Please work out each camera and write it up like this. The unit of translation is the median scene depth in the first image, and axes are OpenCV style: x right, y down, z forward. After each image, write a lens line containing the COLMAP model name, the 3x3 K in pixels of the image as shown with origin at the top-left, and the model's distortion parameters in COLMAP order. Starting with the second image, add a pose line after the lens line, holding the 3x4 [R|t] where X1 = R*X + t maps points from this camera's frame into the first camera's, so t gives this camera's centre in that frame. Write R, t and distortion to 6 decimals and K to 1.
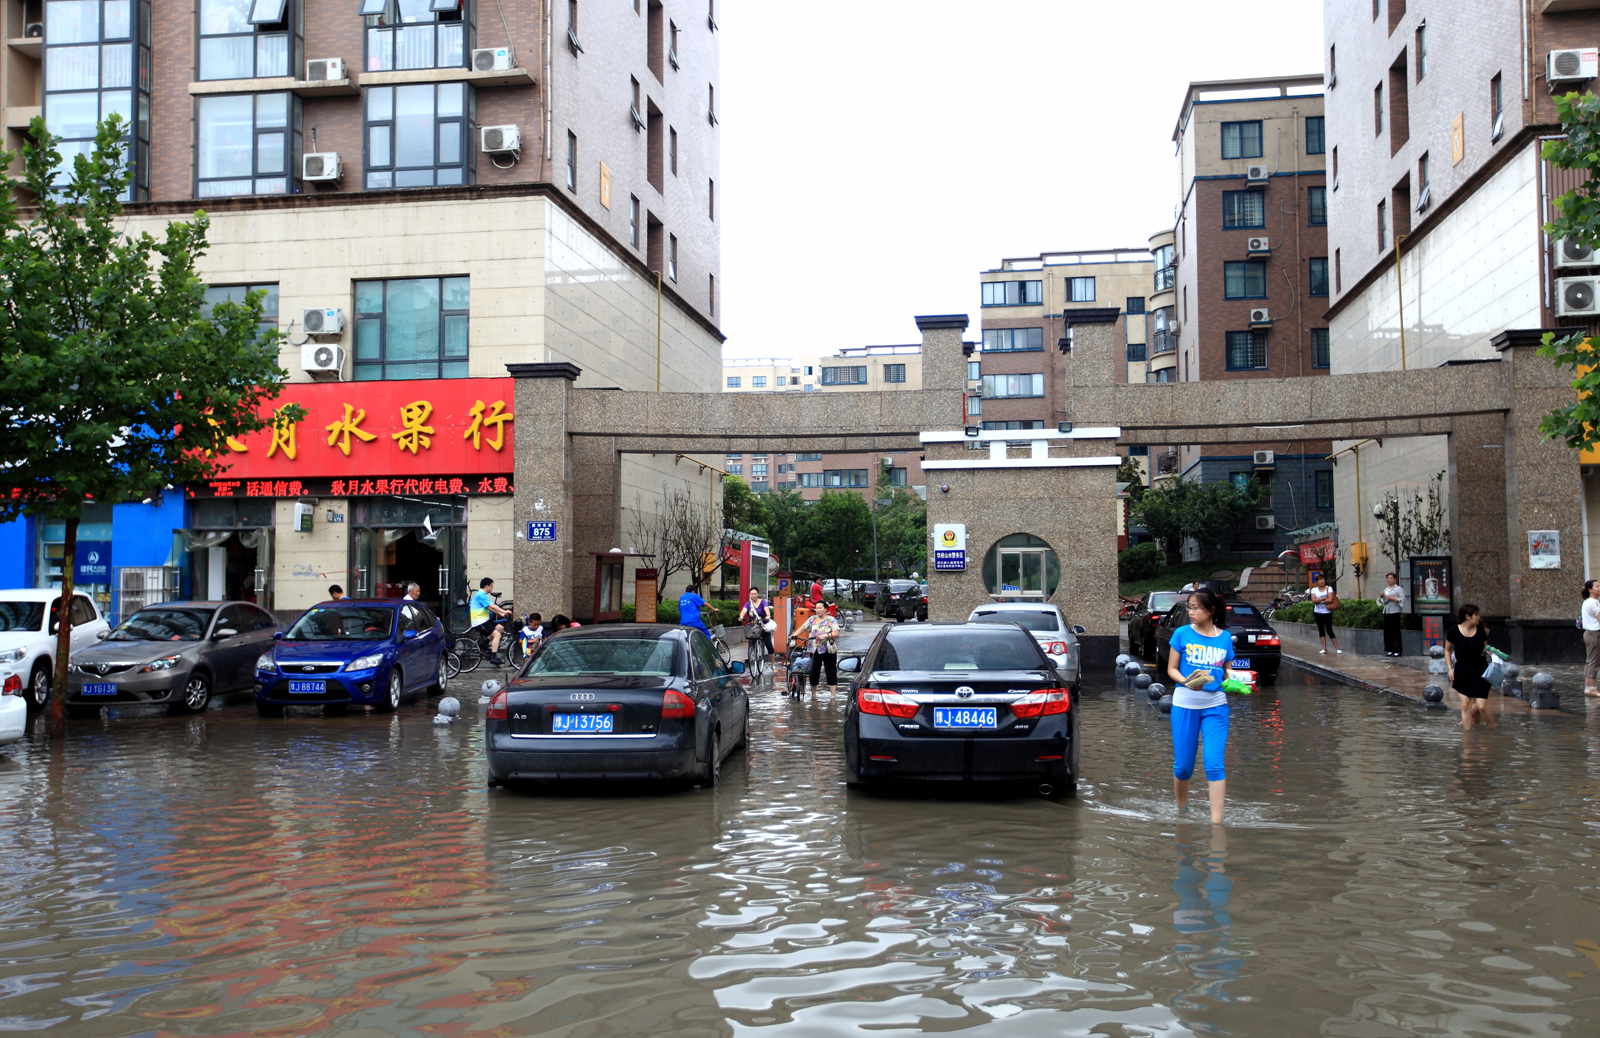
lens RADIAL K [[1455.4, 0, 800.0], [0, 1455.4, 519.0], [0, 0, 1]] dist [-0.004963, 0.091294]
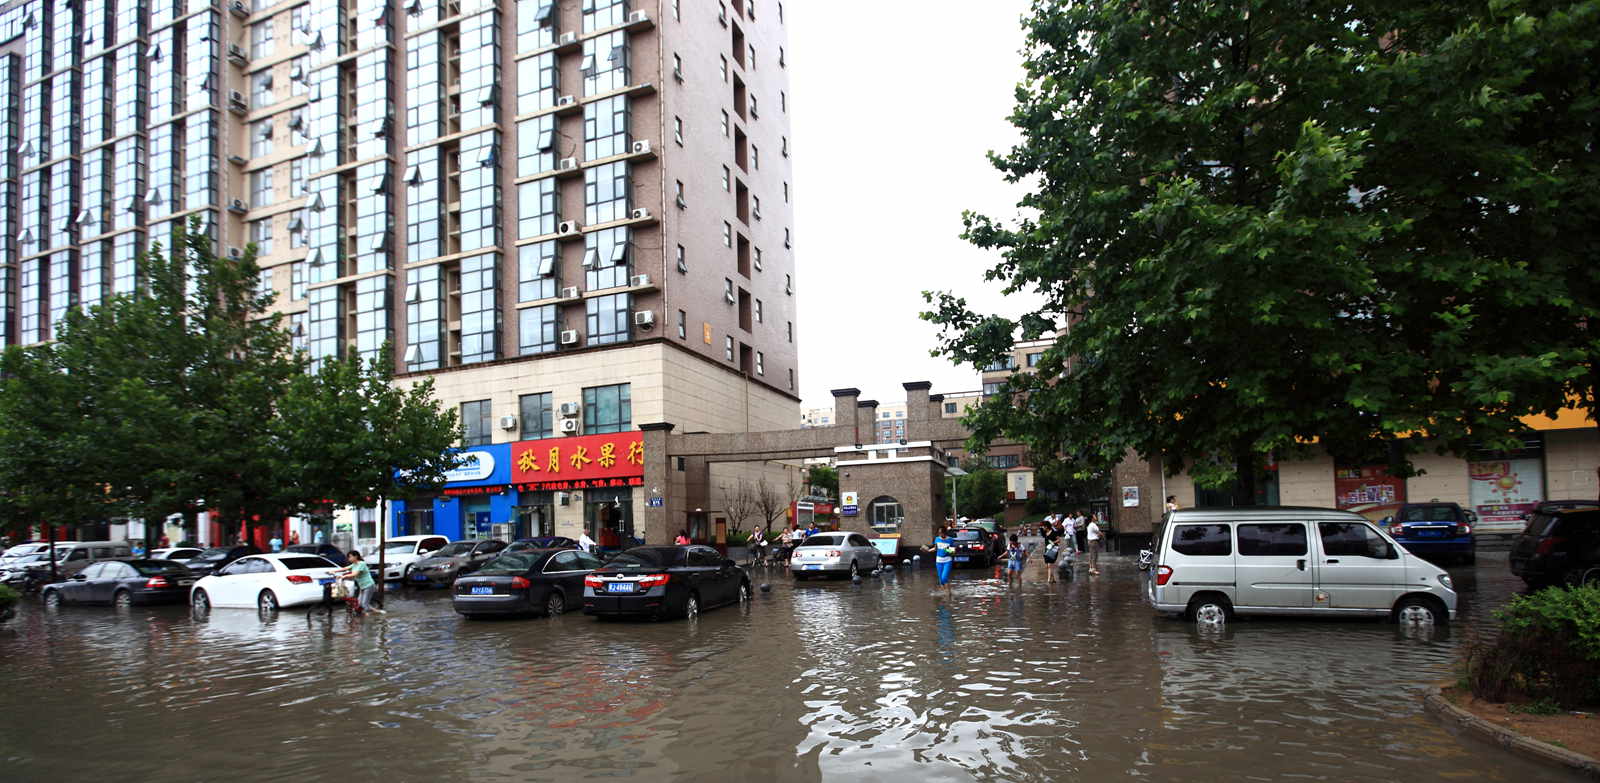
lens RADIAL K [[754.1, 0, 802.6], [0, 754.1, 507.6], [0, 0, 1]] dist [-0.039418, -0.000010]
pose [[0.981544, -0.029287, -0.188981, 0.219289], [0.034590, 0.999093, 0.024822, -0.003355], [0.188083, -0.030901, 0.981667, -0.040267]]
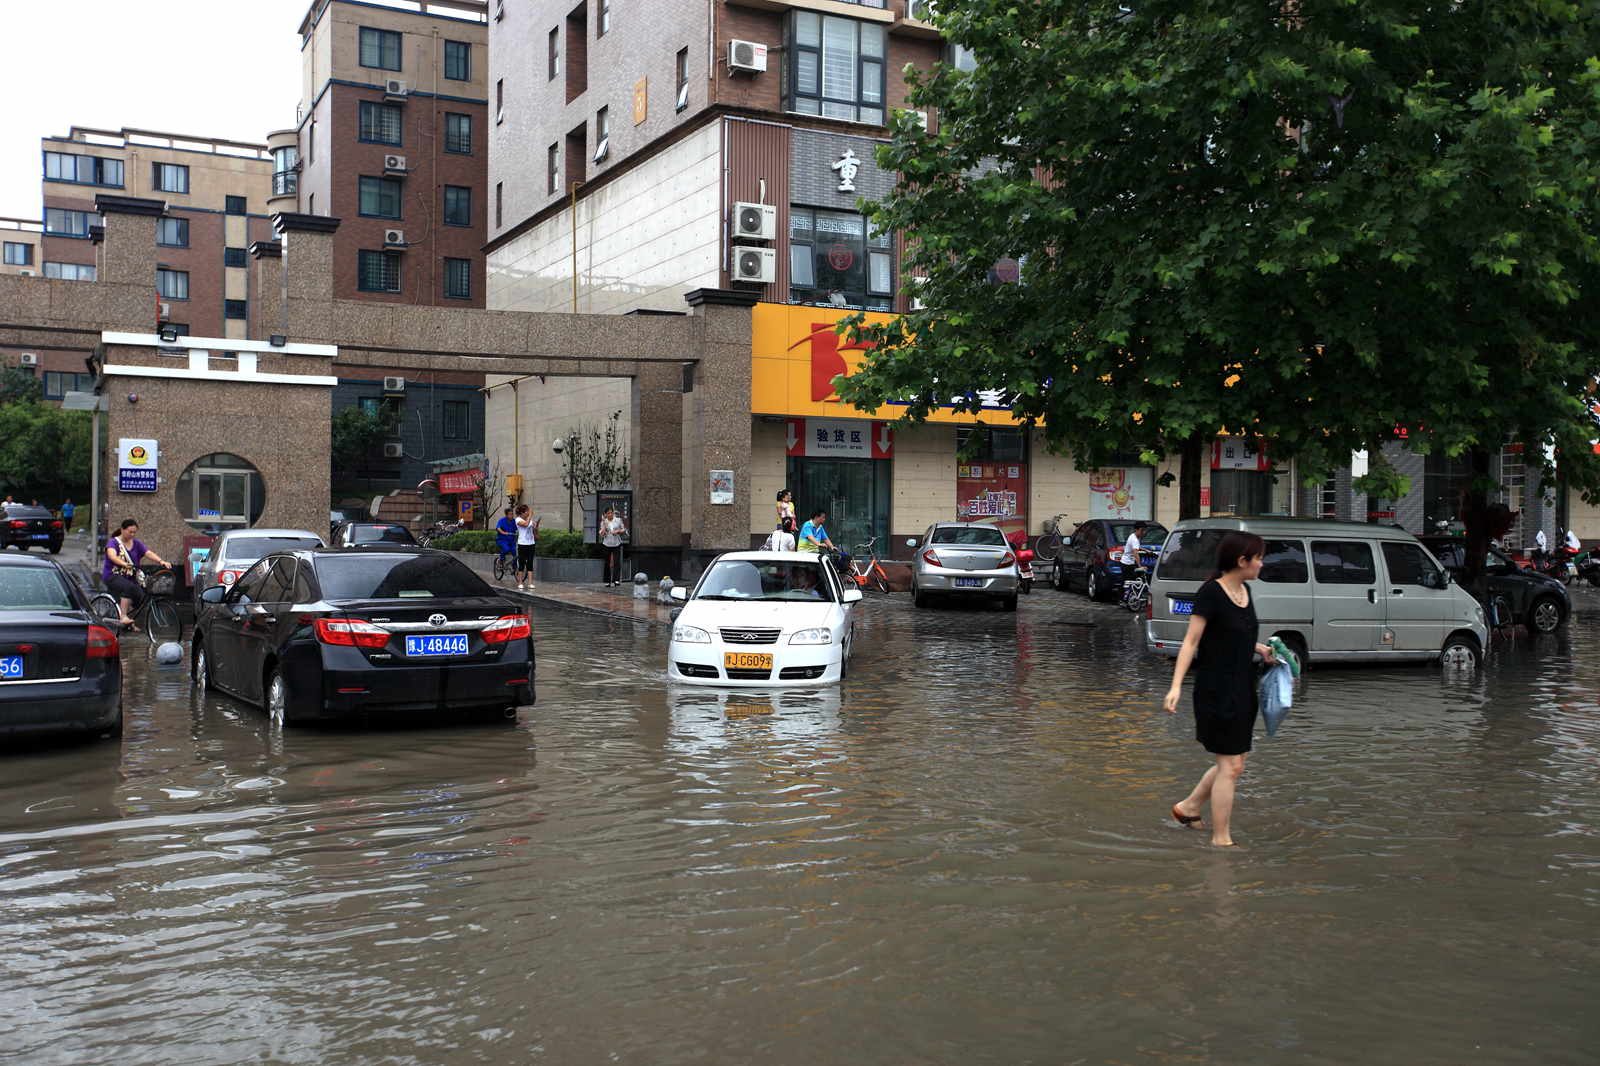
lens RADIAL K [[1516.4, 0, 800.0], [0, 1516.4, 533.0], [0, 0, 1]] dist [0.019166, 0.104487]
pose [[0.814713, 0.010762, 0.579764, -0.099108], [-0.044464, 0.998044, 0.043956, 0.001633], [-0.578157, -0.061590, 0.813598, 0.009244]]
